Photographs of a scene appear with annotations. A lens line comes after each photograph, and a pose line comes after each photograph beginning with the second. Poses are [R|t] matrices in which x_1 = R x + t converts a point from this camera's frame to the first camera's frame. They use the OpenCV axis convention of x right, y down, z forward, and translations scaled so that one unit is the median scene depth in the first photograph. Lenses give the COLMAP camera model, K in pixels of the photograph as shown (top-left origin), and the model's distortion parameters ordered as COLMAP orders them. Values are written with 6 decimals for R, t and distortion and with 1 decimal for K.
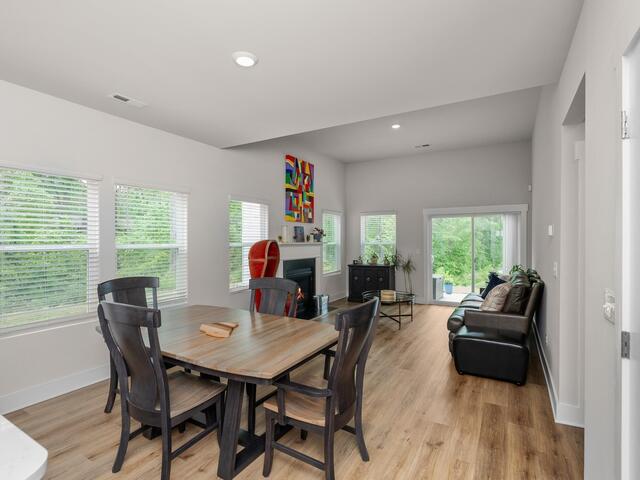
lens RADIAL K [[324.7, 0, 320.6], [0, 324.7, 244.1], [0, 0, 1]] dist [0.004999, 0.000660]
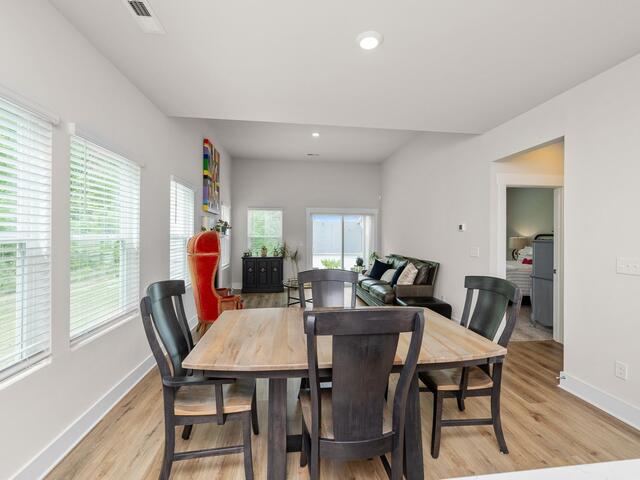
lens RADIAL K [[287.9, 0, 324.3], [0, 287.9, 235.2], [0, 0, 1]] dist [-0.002529, -0.000377]
pose [[0.791297, 0.006425, 0.611398, -0.314207], [0.001082, 0.999929, -0.011908, 0.005987], [-0.611431, 0.010084, 0.791234, 0.152250]]
